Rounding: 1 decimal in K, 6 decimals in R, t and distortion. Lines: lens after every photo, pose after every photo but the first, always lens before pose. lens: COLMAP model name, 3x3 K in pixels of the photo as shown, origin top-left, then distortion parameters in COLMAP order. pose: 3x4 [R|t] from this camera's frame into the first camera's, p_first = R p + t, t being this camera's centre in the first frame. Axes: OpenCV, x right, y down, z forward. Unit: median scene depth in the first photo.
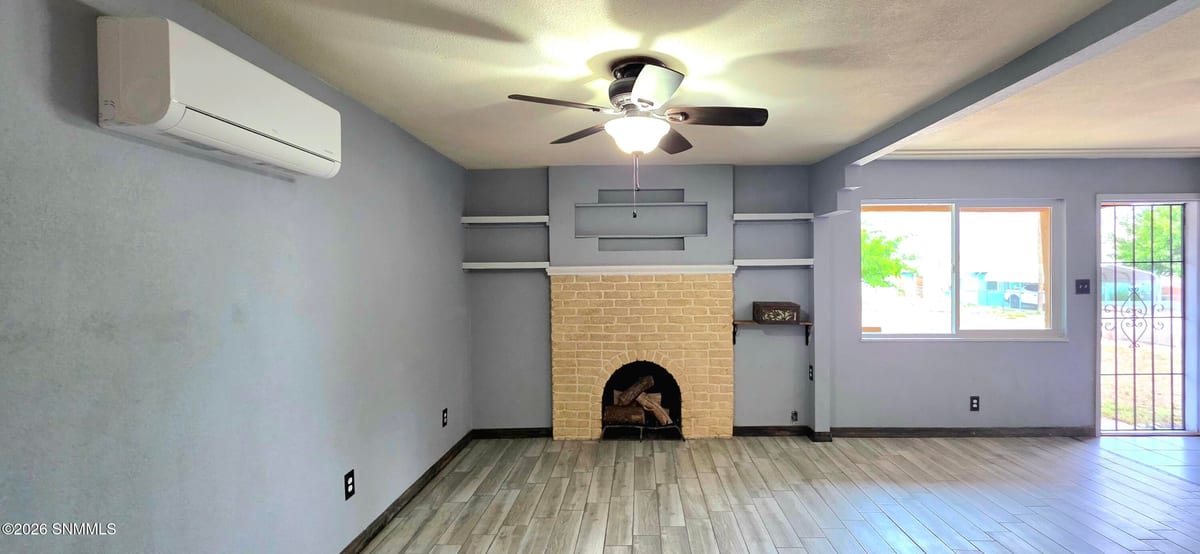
lens RADIAL K [[516.4, 0, 647.8], [0, 516.4, 270.7], [0, 0, 1]] dist [-0.000857, -0.000124]
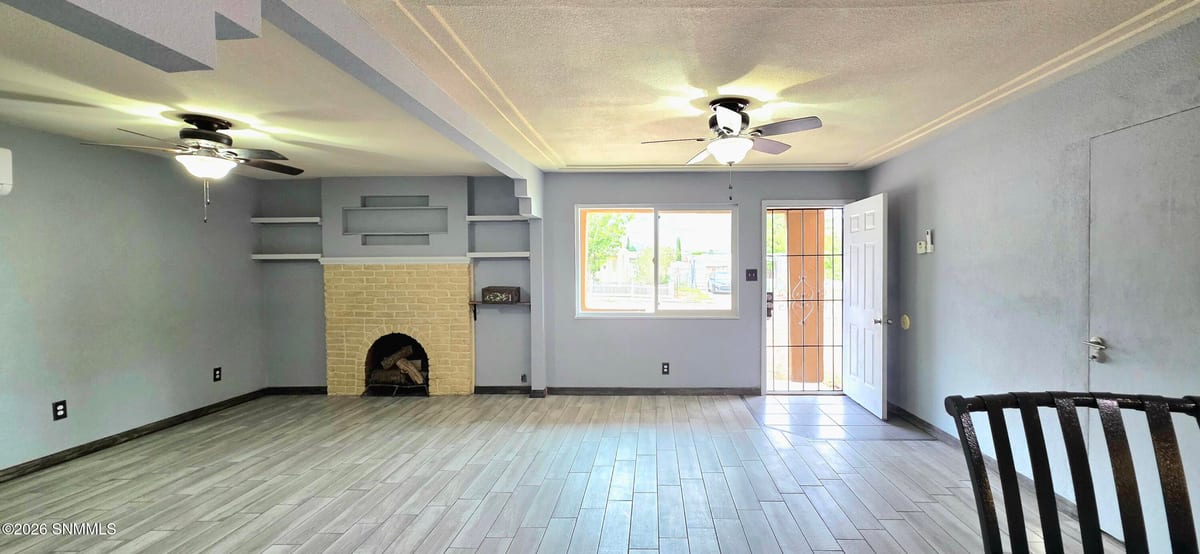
lens RADIAL K [[501.8, 0, 662.5], [0, 501.8, 275.0], [0, 0, 1]] dist [-0.001276, -0.000324]
pose [[0.999971, 0.002740, -0.007173, 0.641383], [-0.002582, 0.999756, 0.021945, 0.005414], [0.007232, -0.021926, 0.999733, -0.207430]]
